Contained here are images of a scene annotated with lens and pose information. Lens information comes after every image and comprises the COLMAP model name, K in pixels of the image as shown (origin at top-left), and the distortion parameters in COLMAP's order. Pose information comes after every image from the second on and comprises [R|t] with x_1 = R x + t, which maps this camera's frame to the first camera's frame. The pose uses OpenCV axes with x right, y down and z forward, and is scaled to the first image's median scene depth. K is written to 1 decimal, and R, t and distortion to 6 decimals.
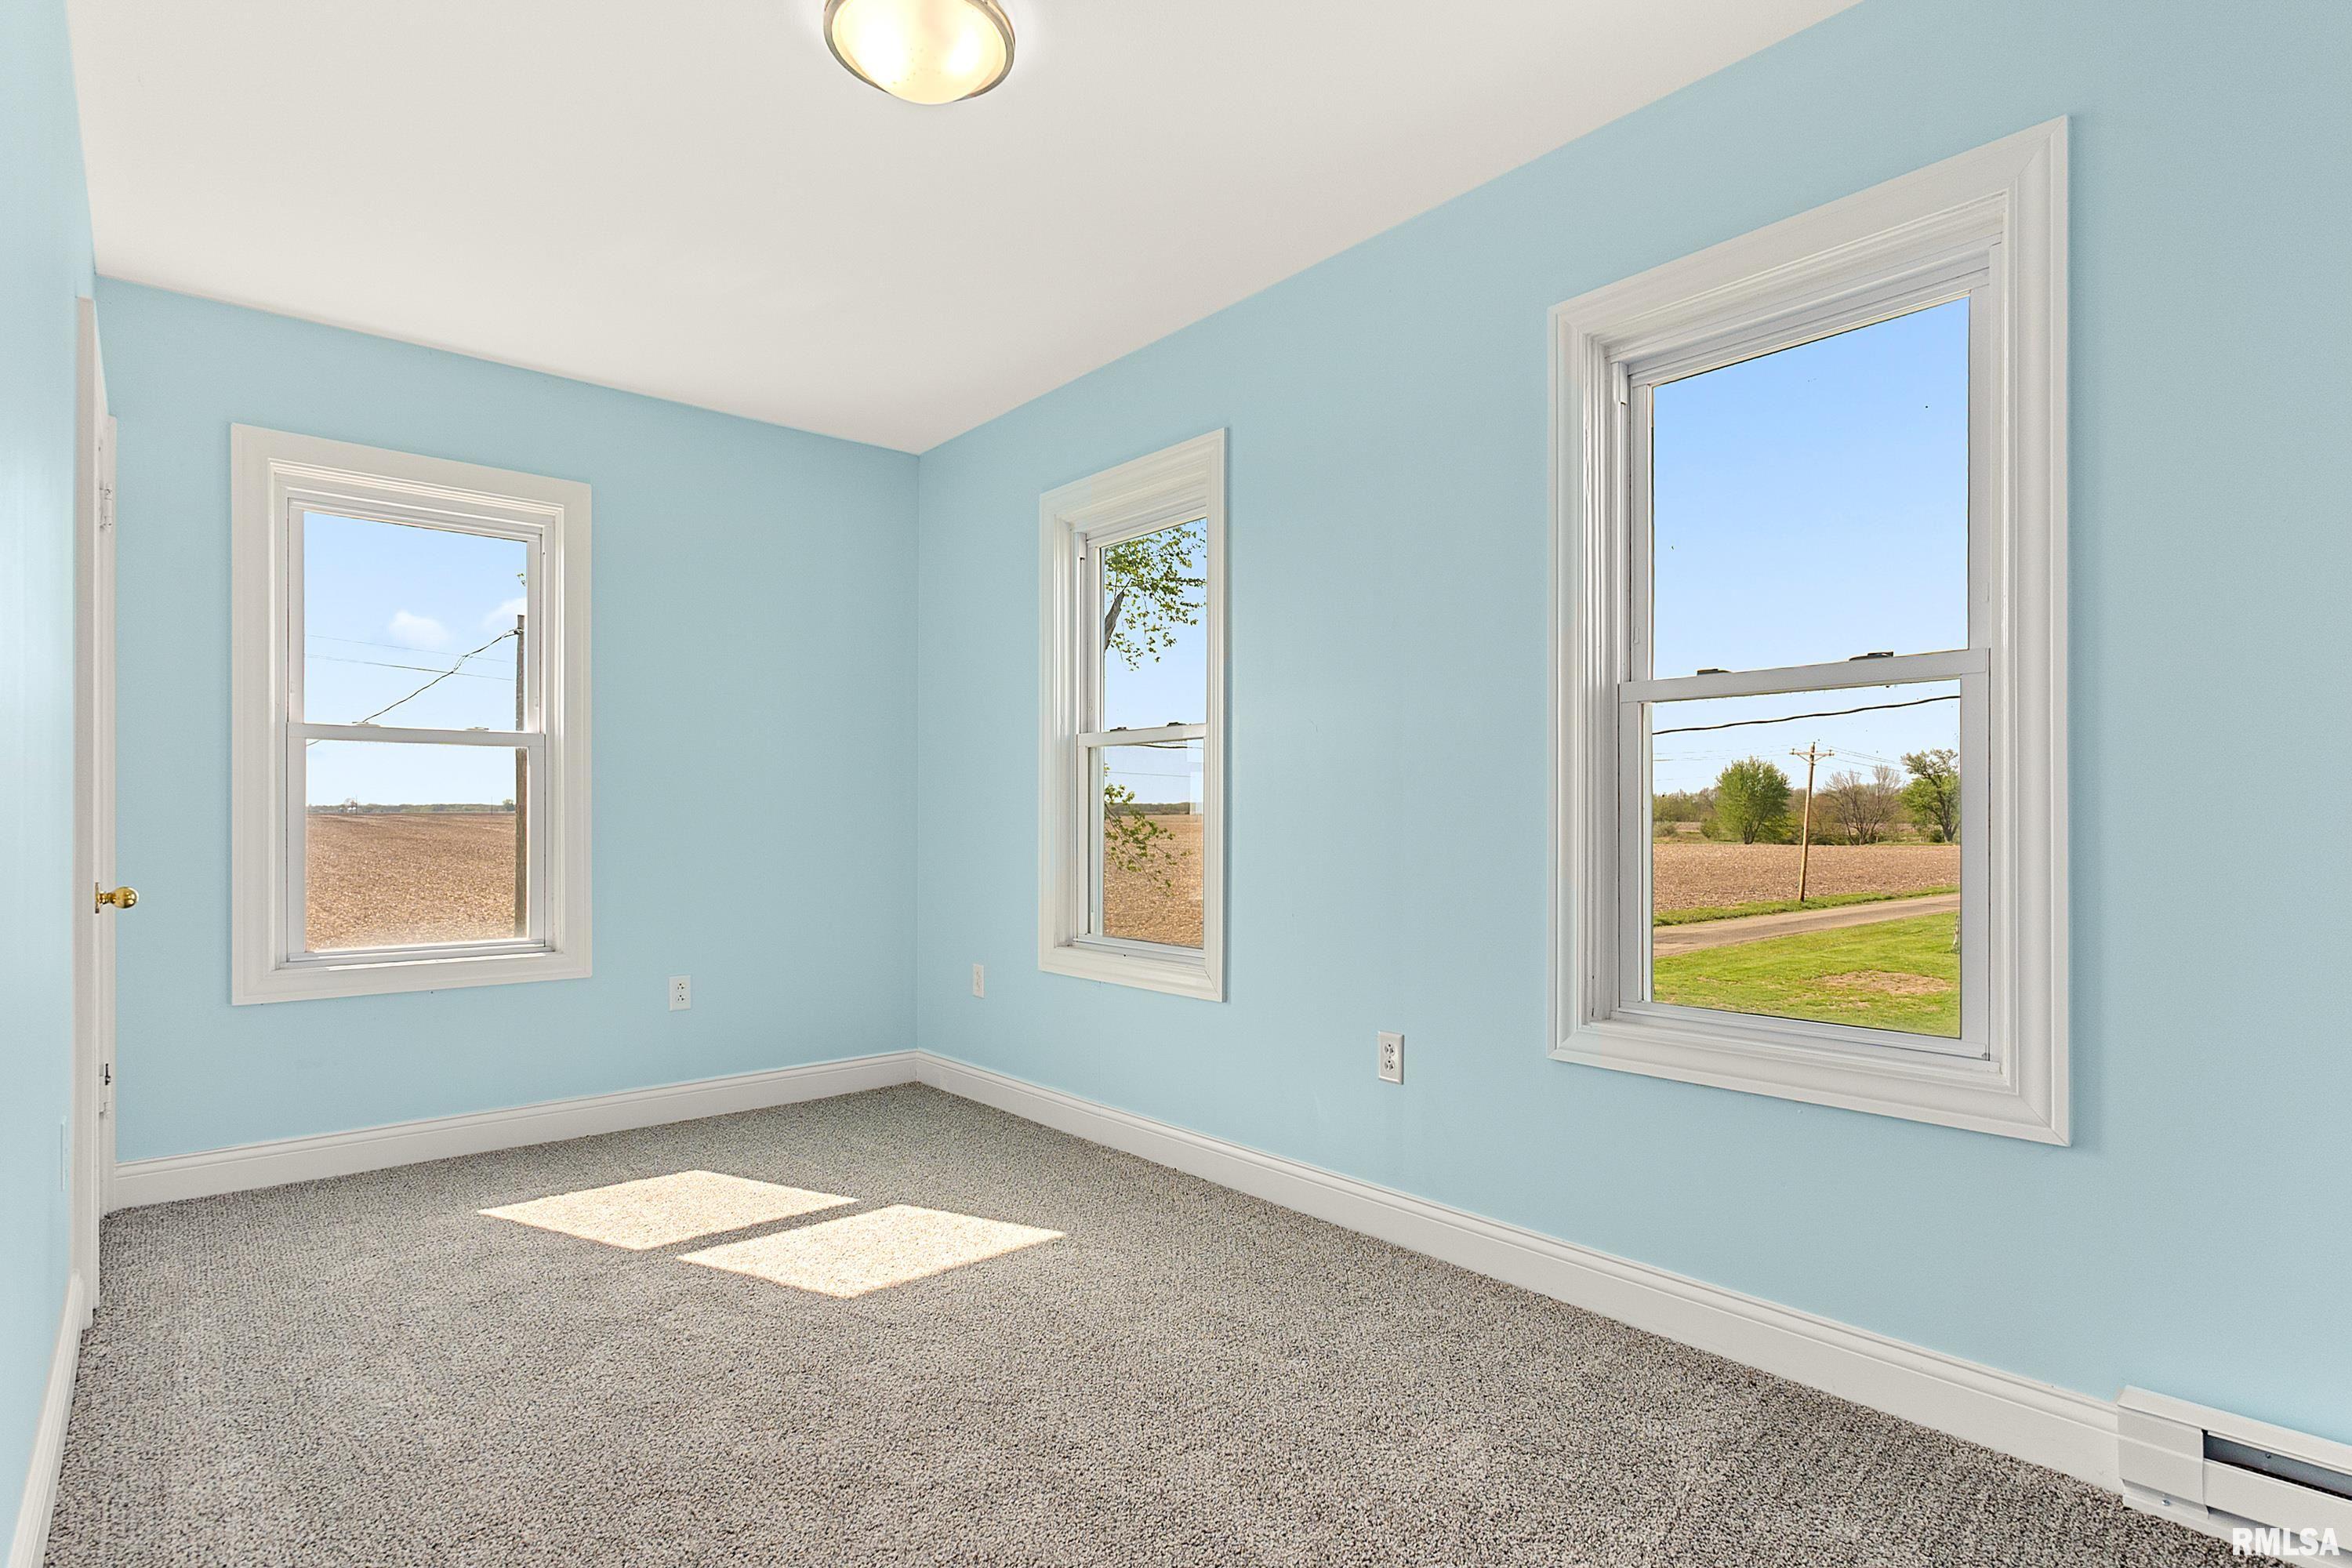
lens RADIAL K [[1179.4, 0, 1194.2], [0, 1179.4, 817.8], [0, 0, 1]] dist [-0.008117, 0.006978]
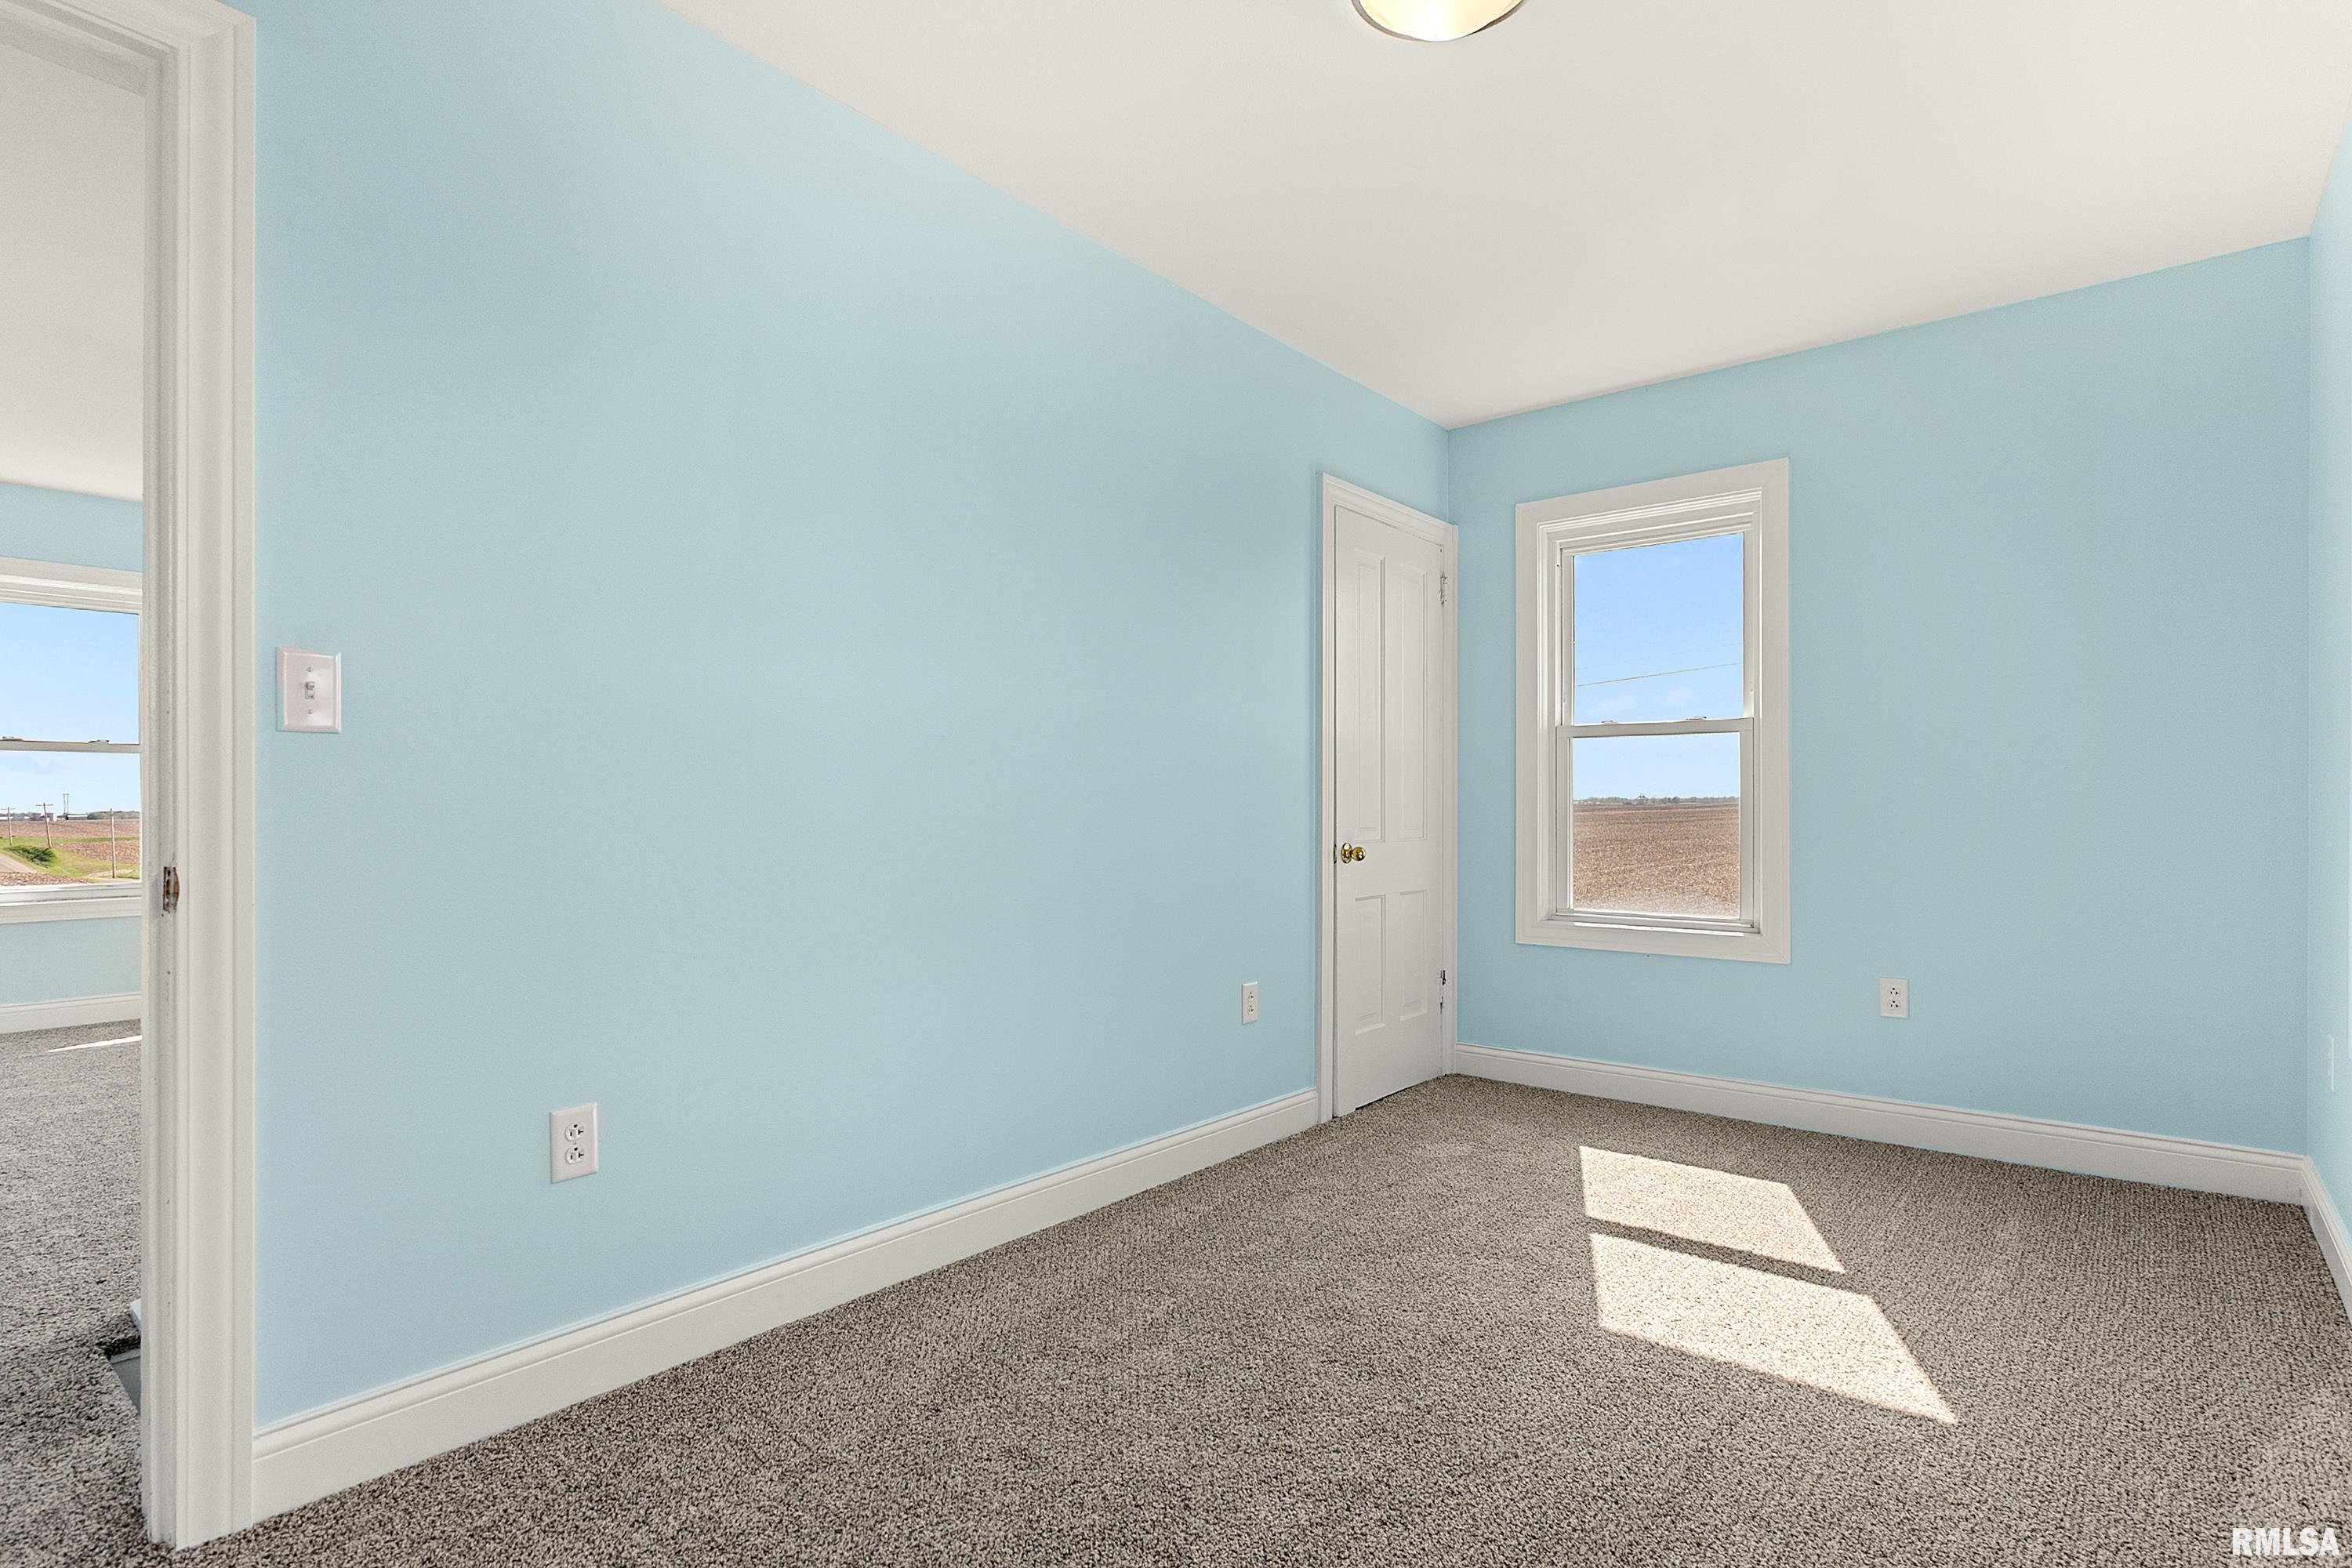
lens RADIAL K [[1174.3, 0, 1176.0], [0, 1174.3, 784.0], [0, 0, 1]] dist [-0.001904, 0.001295]
pose [[0.144901, -0.018130, -0.989280, 0.425279], [0.006983, 0.999826, -0.017300, 0.000014], [0.989422, -0.004401, 0.145002, 0.406476]]
